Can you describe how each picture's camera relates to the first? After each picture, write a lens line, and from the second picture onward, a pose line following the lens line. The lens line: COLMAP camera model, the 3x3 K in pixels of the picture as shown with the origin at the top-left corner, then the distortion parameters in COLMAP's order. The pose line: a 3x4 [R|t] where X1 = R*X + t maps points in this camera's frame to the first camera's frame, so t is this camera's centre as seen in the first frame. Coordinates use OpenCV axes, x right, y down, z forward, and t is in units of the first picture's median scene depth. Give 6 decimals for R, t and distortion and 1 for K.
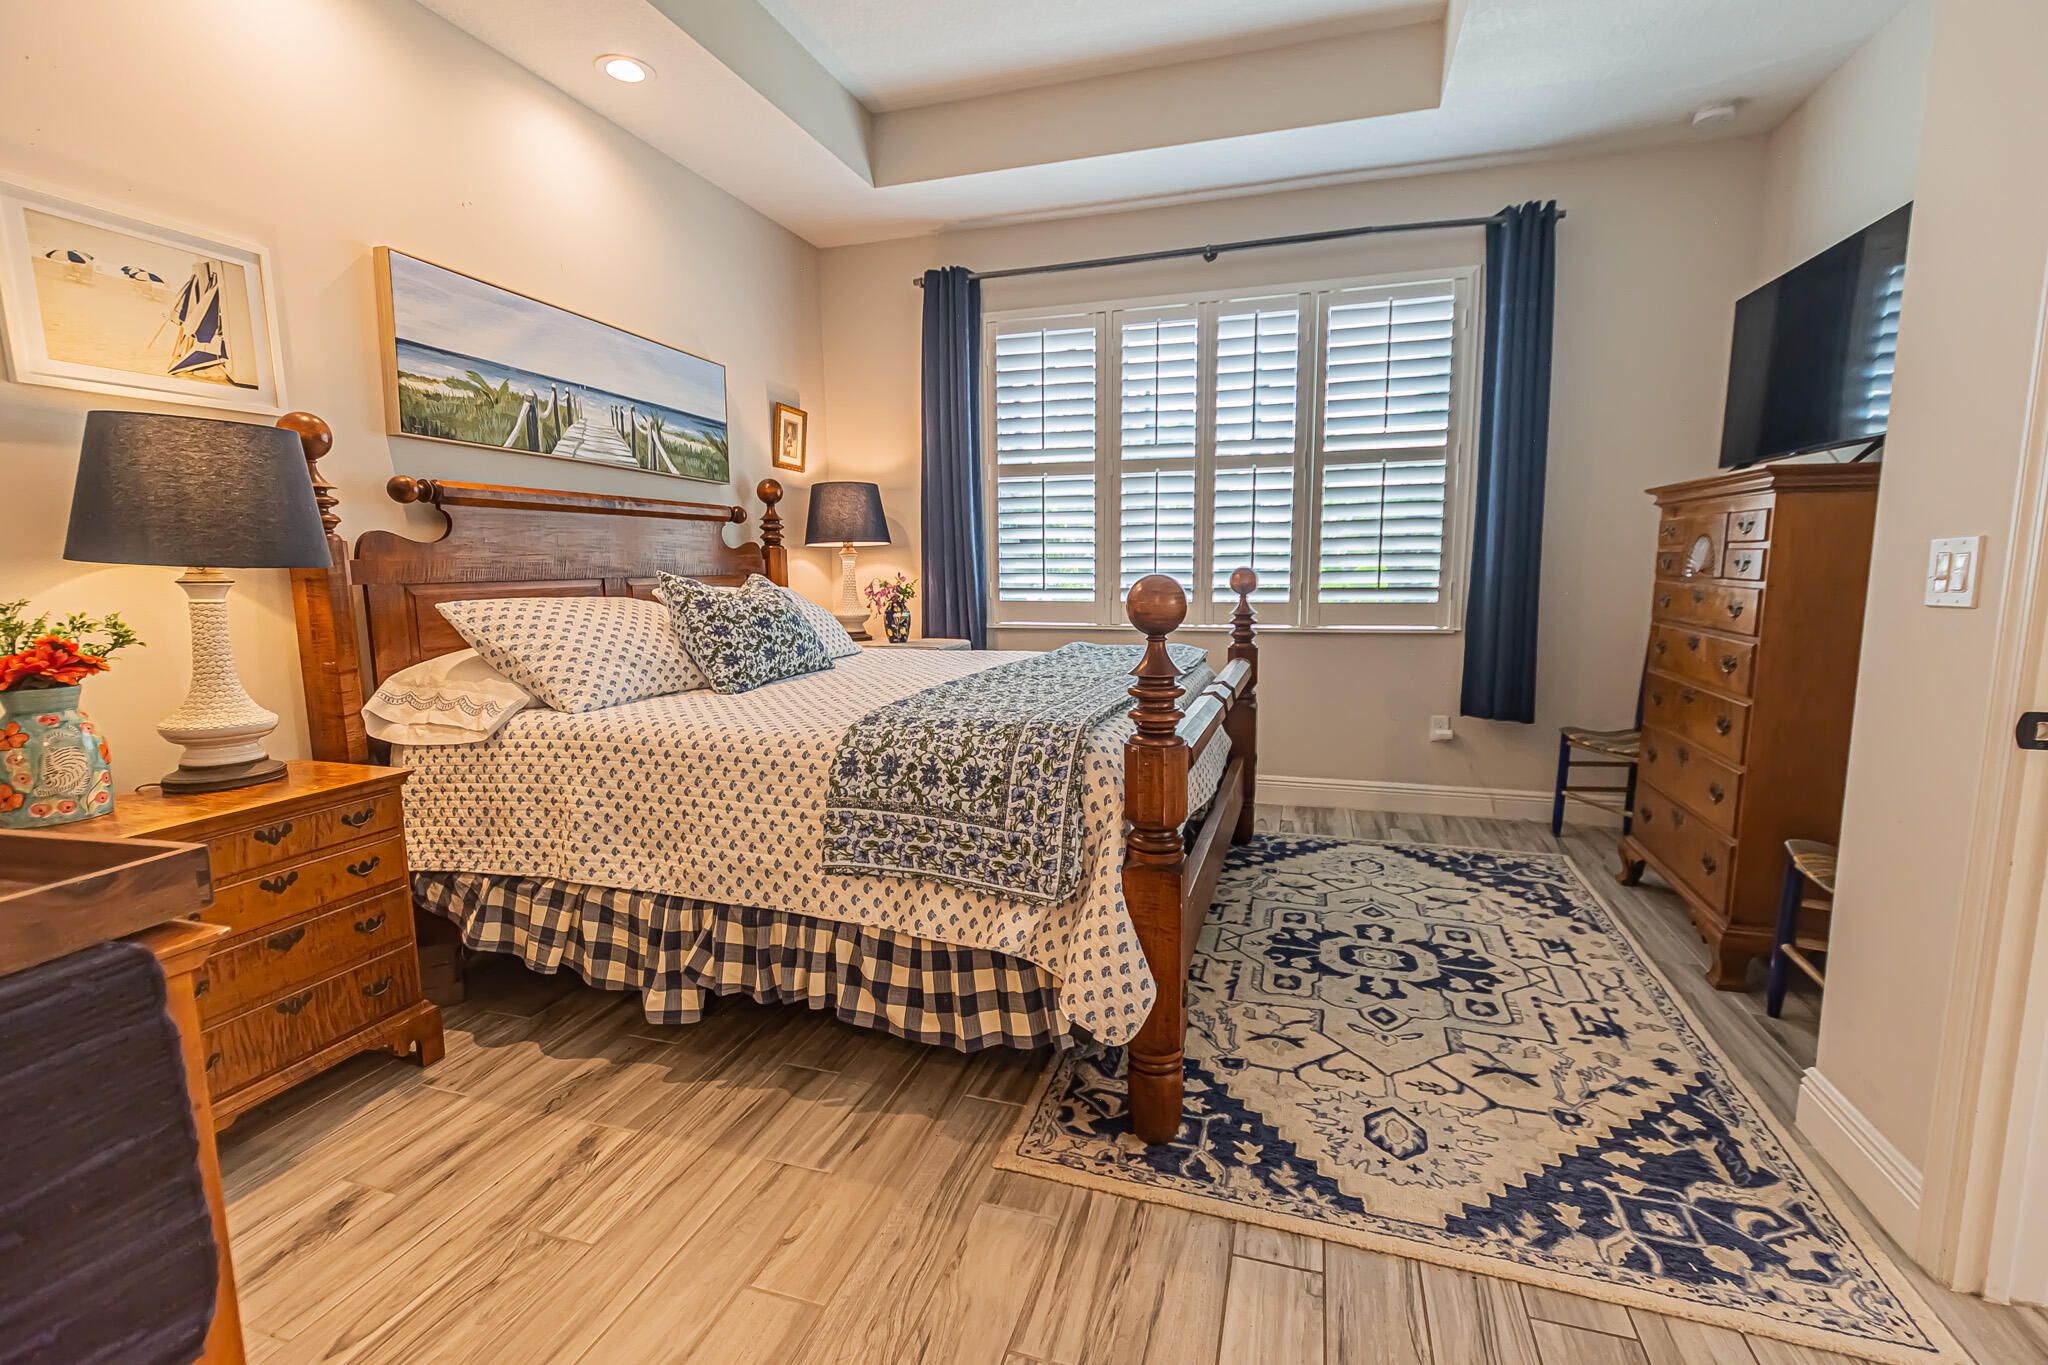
lens RADIAL K [[899.0, 0, 1030.7], [0, 899.0, 685.6], [0, 0, 1]] dist [0.001030, -0.002425]
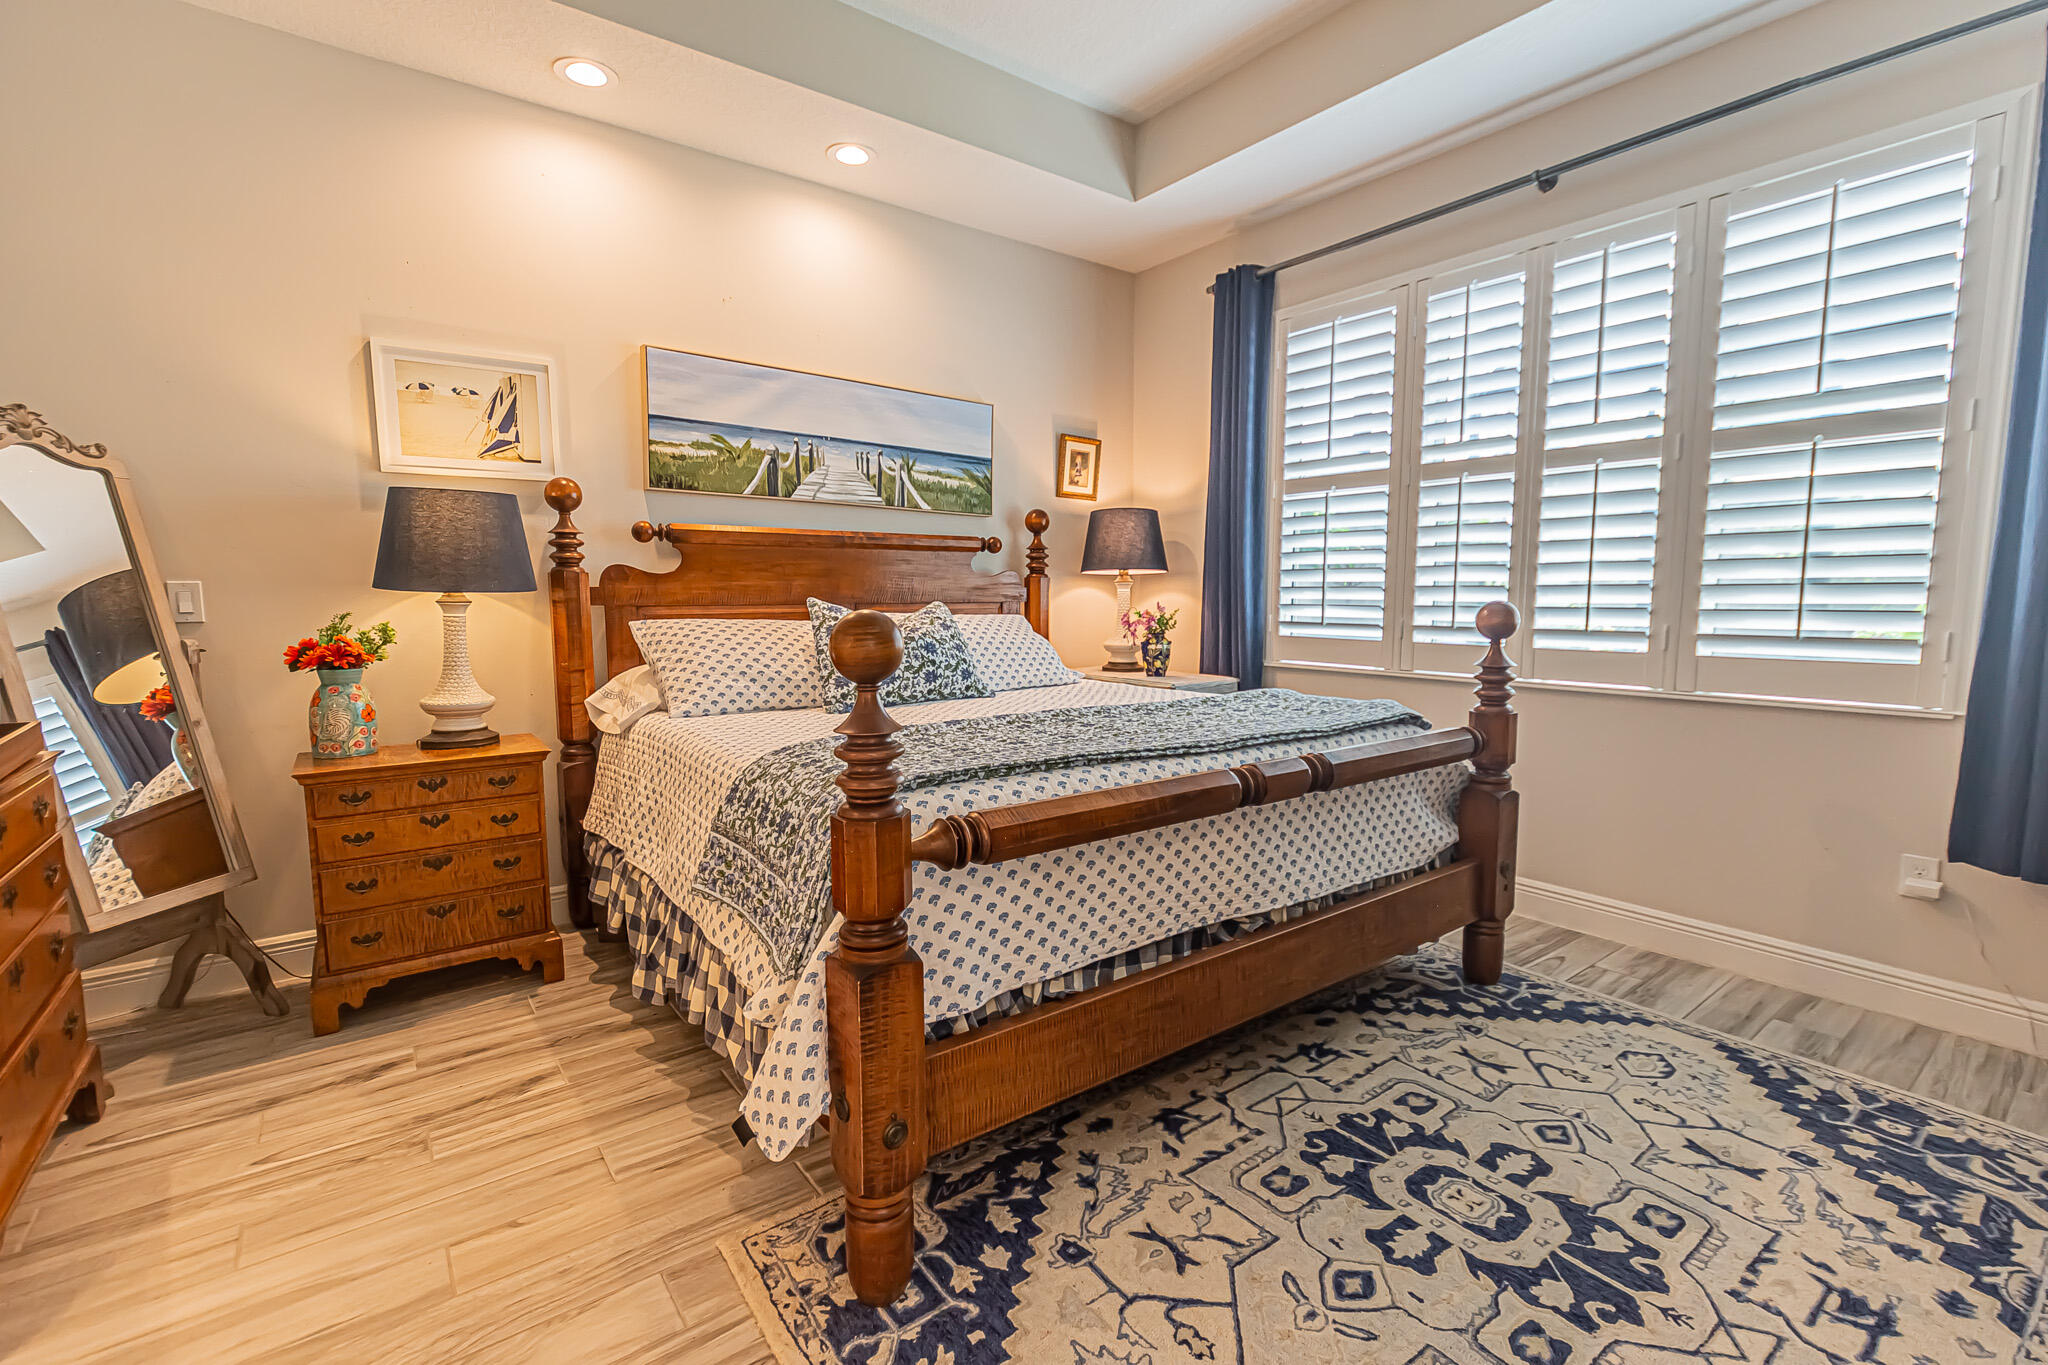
lens RADIAL K [[899.3, 0, 1035.4], [0, 899.3, 687.3], [0, 0, 1]] dist [0.000269, -0.001448]
pose [[0.815693, 0.068436, -0.574423, 0.400423], [-0.084854, 0.996392, -0.001785, -0.034128], [0.572228, 0.050198, 0.818557, 0.223701]]
